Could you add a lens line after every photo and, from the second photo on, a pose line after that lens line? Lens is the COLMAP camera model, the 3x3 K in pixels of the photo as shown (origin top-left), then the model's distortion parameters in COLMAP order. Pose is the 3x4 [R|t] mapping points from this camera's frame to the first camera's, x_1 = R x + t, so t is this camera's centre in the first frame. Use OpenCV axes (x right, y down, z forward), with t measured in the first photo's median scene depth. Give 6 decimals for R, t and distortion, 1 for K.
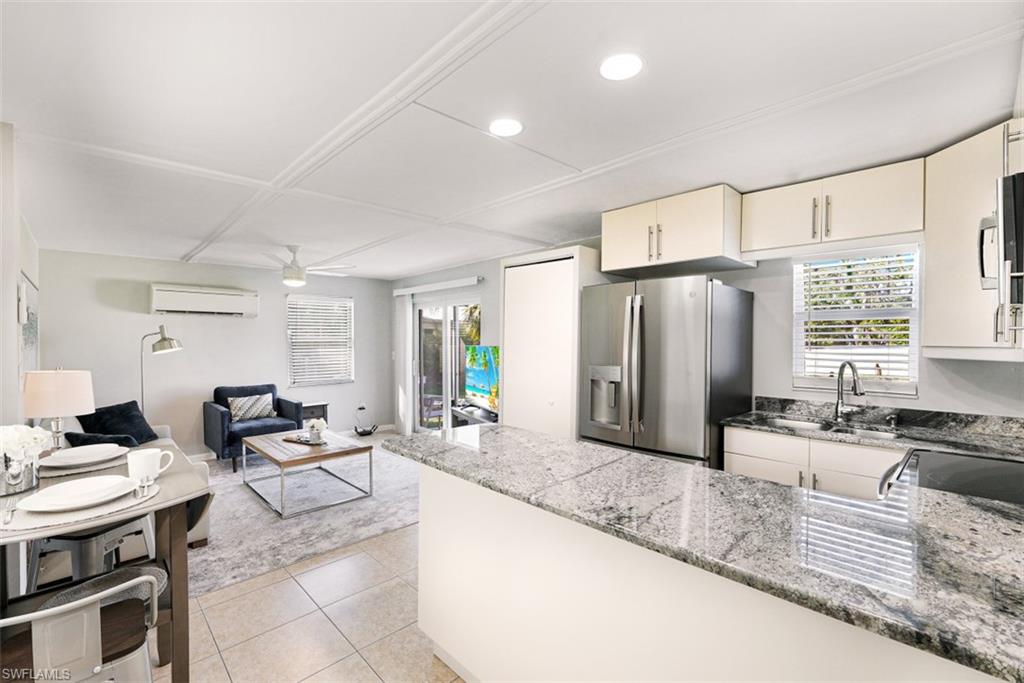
lens RADIAL K [[421.0, 0, 504.9], [0, 421.0, 340.5], [0, 0, 1]] dist [-0.011040, 0.001154]
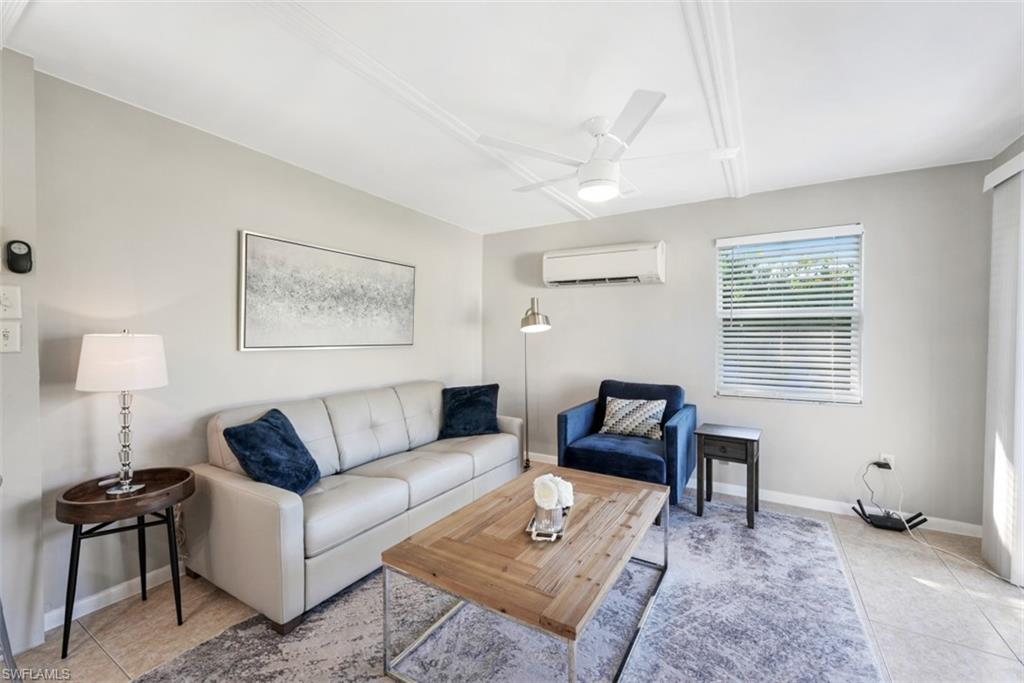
lens RADIAL K [[421.0, 0, 511.9], [0, 421.0, 338.3], [0, 0, 1]] dist [-0.011040, 0.001154]
pose [[0.255372, 0.015348, -0.966721, -0.015727], [-0.005651, 0.999881, 0.014382, 0.029246], [0.966826, 0.001790, 0.255428, 0.678840]]
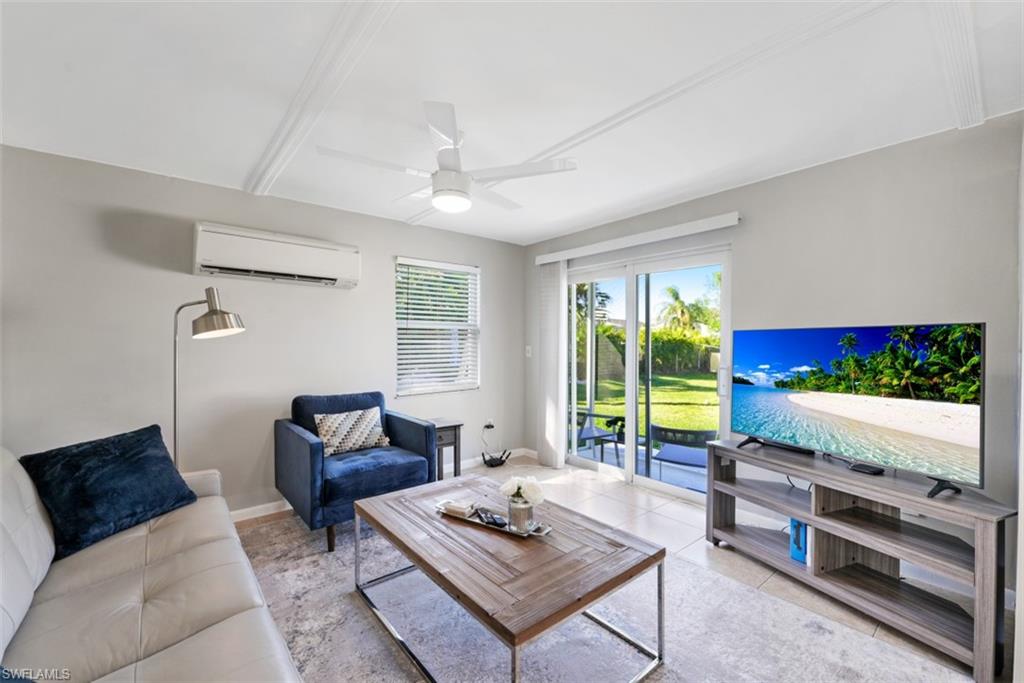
lens RADIAL K [[413.2, 0, 518.7], [0, 413.2, 339.1], [0, 0, 1]] dist [-0.002680, 0.000189]
pose [[0.997839, 0.009405, -0.065036, -0.336382], [-0.009987, 0.999913, -0.008631, 0.030482], [0.064949, 0.009261, 0.997846, 0.431639]]
